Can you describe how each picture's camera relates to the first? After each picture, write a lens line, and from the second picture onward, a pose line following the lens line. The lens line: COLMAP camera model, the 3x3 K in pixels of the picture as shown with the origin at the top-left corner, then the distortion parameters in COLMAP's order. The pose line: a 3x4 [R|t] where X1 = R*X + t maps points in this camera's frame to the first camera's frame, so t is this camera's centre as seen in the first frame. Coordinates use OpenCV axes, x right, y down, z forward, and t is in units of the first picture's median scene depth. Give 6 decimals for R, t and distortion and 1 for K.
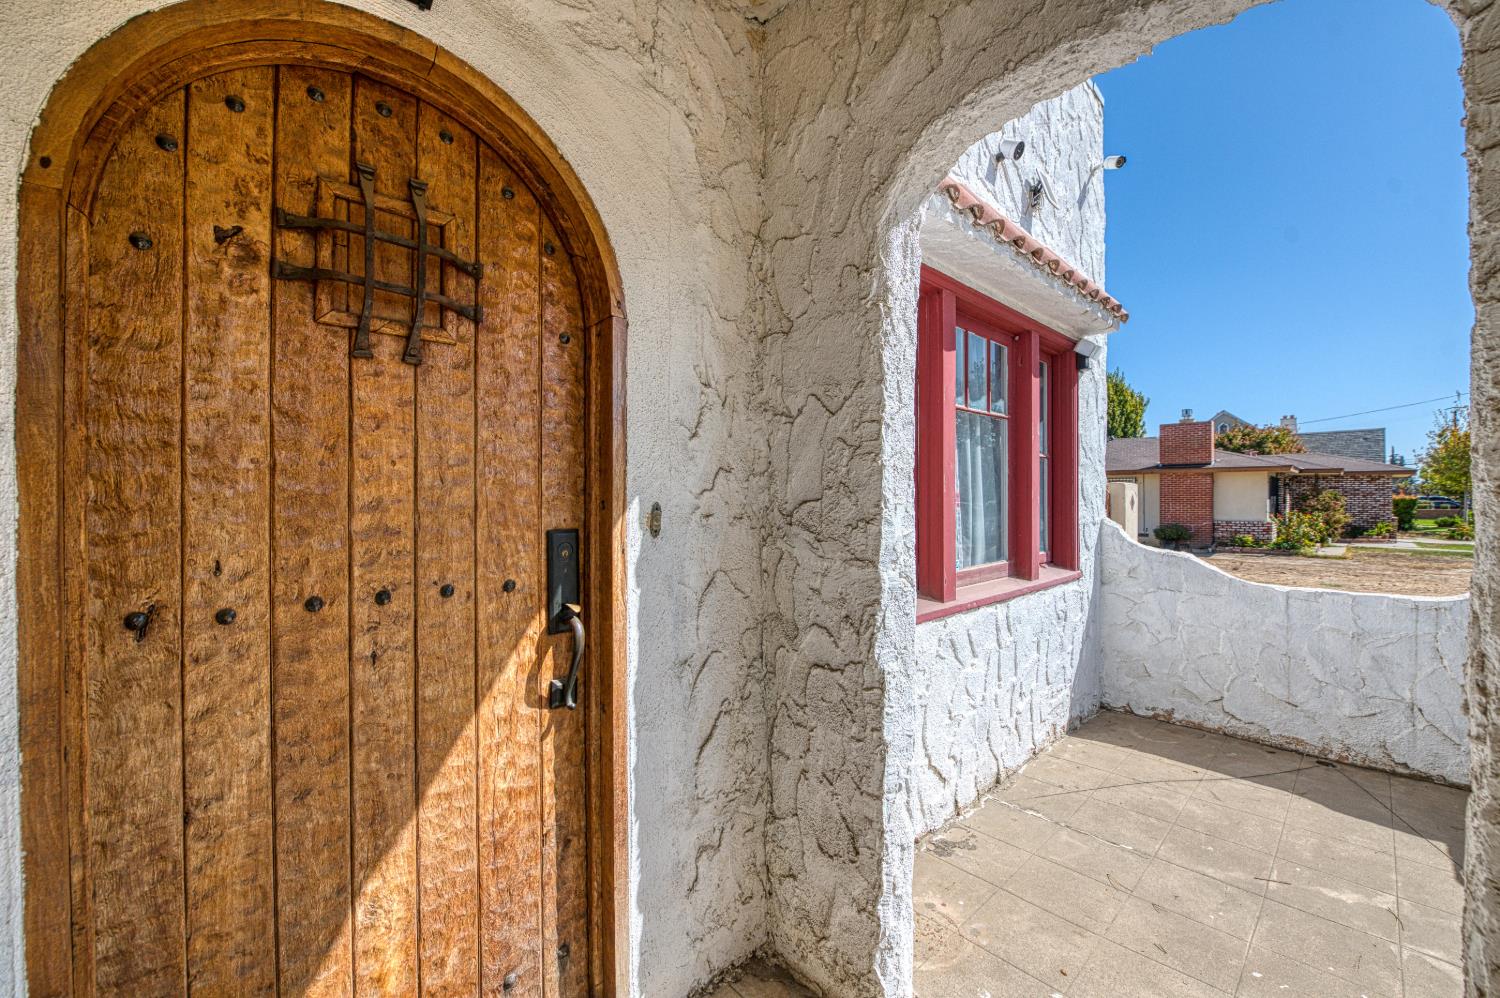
lens RADIAL K [[604.0, 0, 722.4], [0, 604.0, 501.3], [0, 0, 1]] dist [-0.023010, -0.000436]
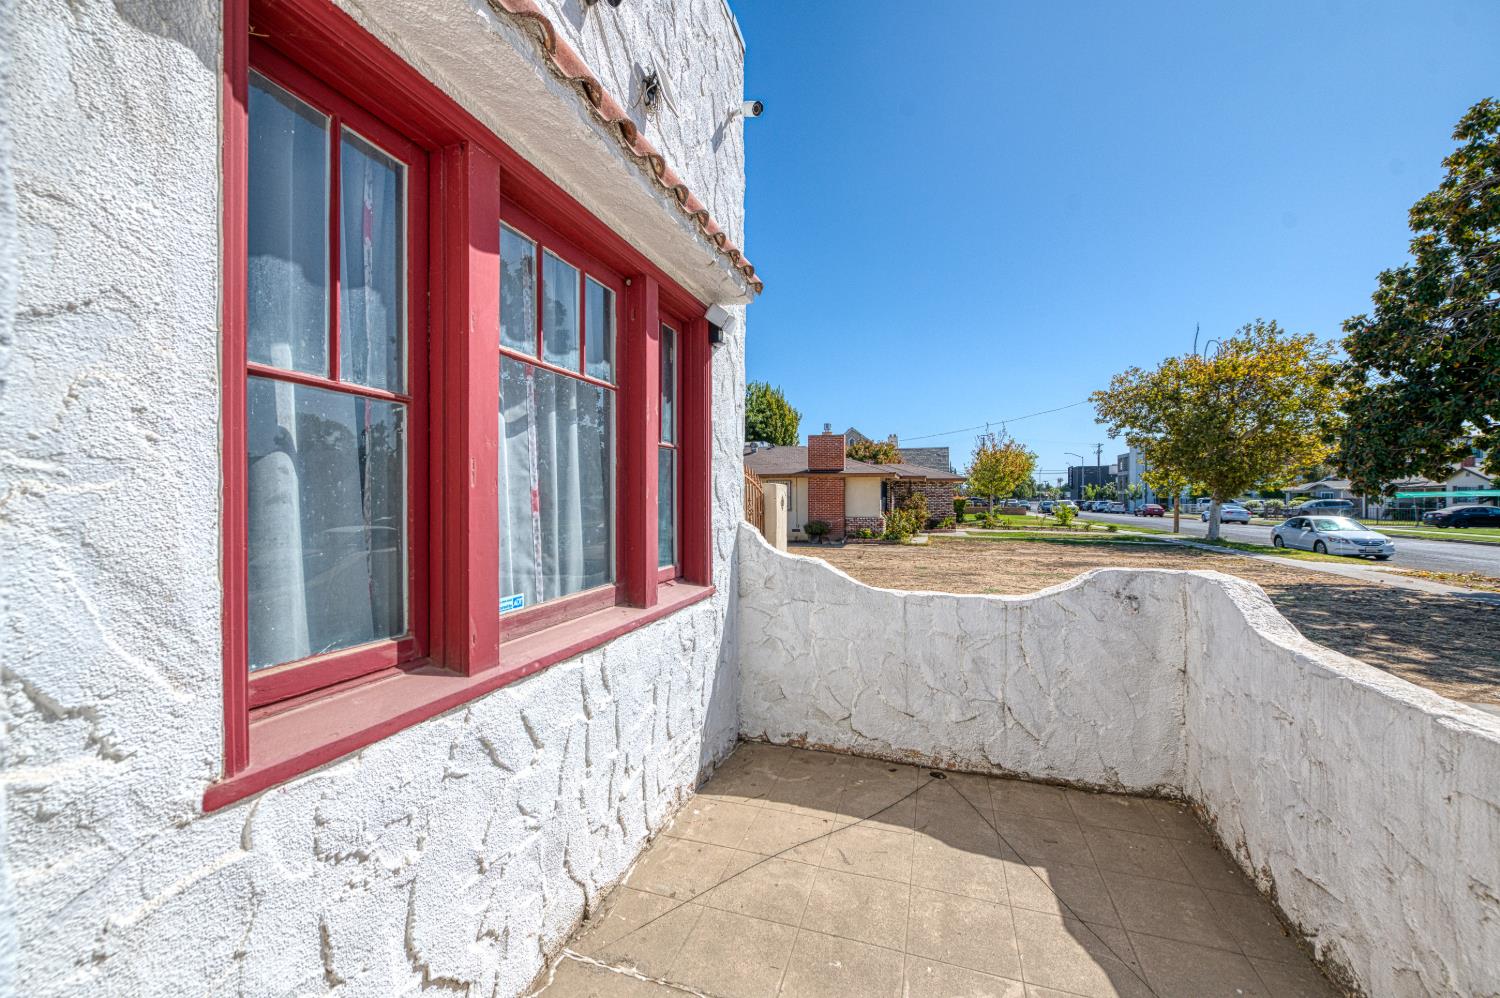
lens RADIAL K [[604.0, 0, 743.4], [0, 604.0, 502.5], [0, 0, 1]] dist [-0.023010, -0.000436]
pose [[0.866469, -0.001395, 0.499229, 0.237575], [0.000226, 0.999997, 0.002402, -0.001481], [-0.499231, -0.001968, 0.866467, 0.278295]]
